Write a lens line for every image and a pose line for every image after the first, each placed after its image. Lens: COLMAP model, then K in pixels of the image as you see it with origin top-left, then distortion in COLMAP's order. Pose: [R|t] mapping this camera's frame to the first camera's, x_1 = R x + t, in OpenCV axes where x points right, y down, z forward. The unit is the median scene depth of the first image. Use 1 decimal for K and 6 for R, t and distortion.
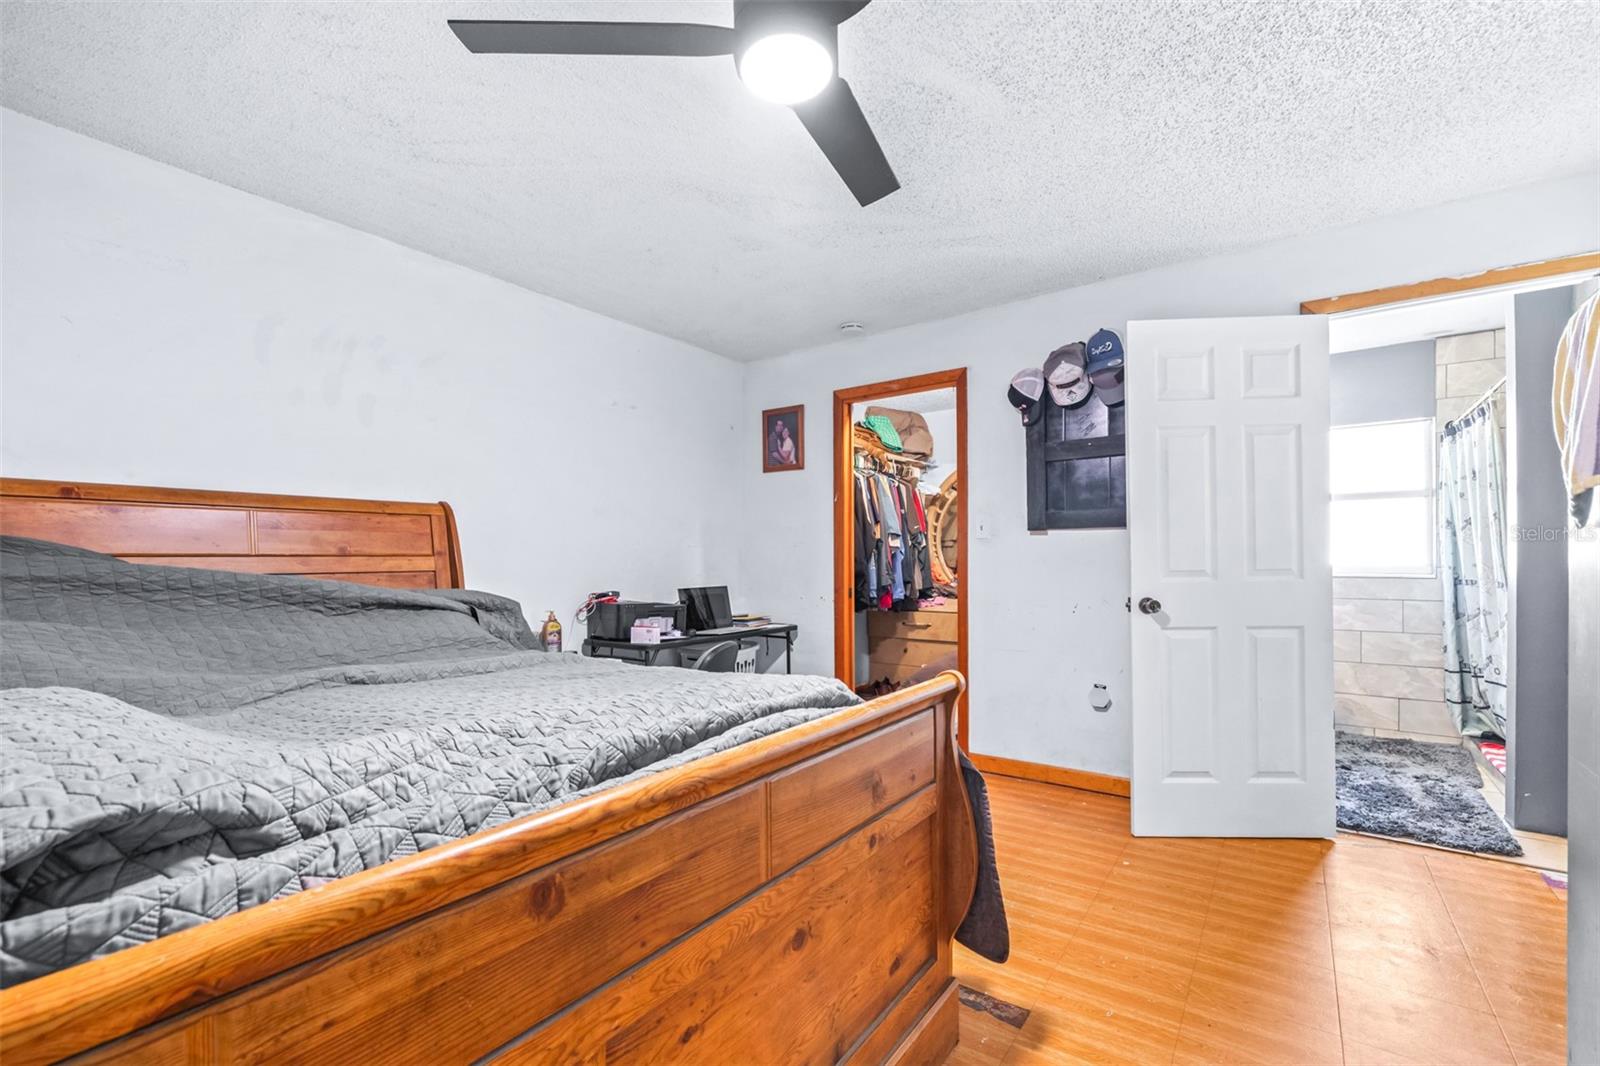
lens RADIAL K [[692.8, 0, 793.7], [0, 692.8, 558.1], [0, 0, 1]] dist [0.000169, -0.000353]
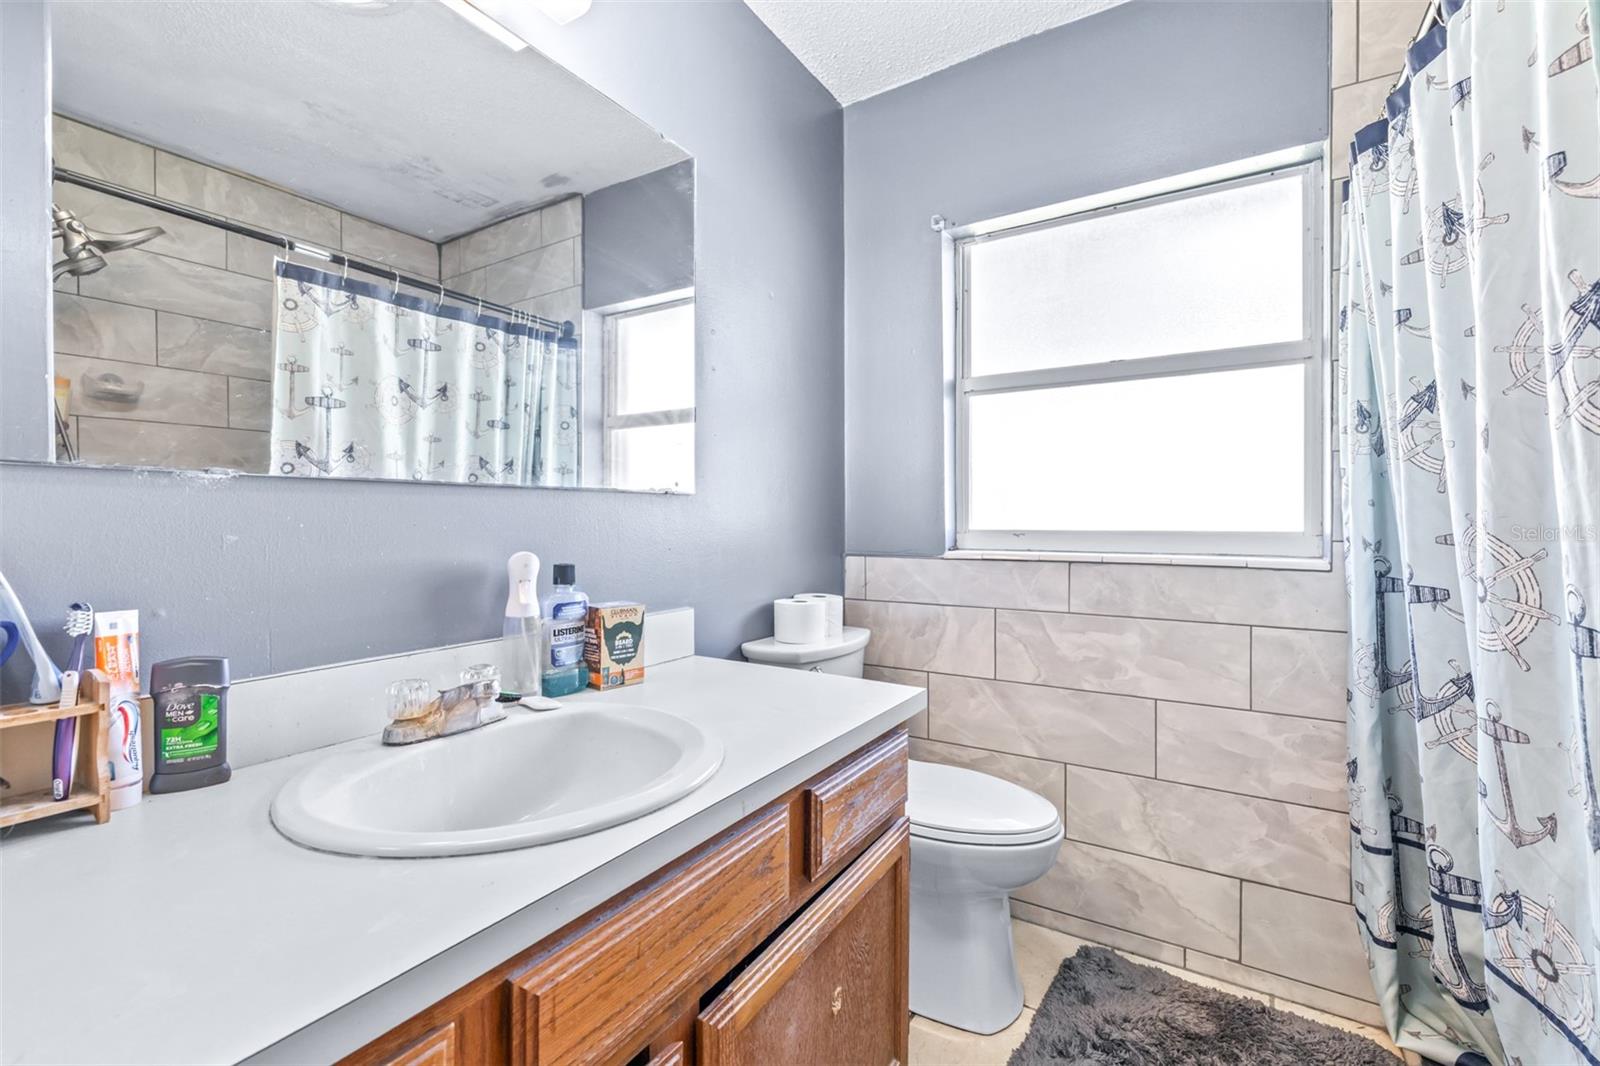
lens RADIAL K [[692.8, 0, 796.3], [0, 692.8, 522.7], [0, 0, 1]] dist [0.000169, -0.000353]
pose [[0.996906, -0.004151, 0.078488, 0.603792], [0.003433, 0.999951, 0.009275, -0.001240], [-0.078523, -0.008977, 0.996872, 0.642927]]
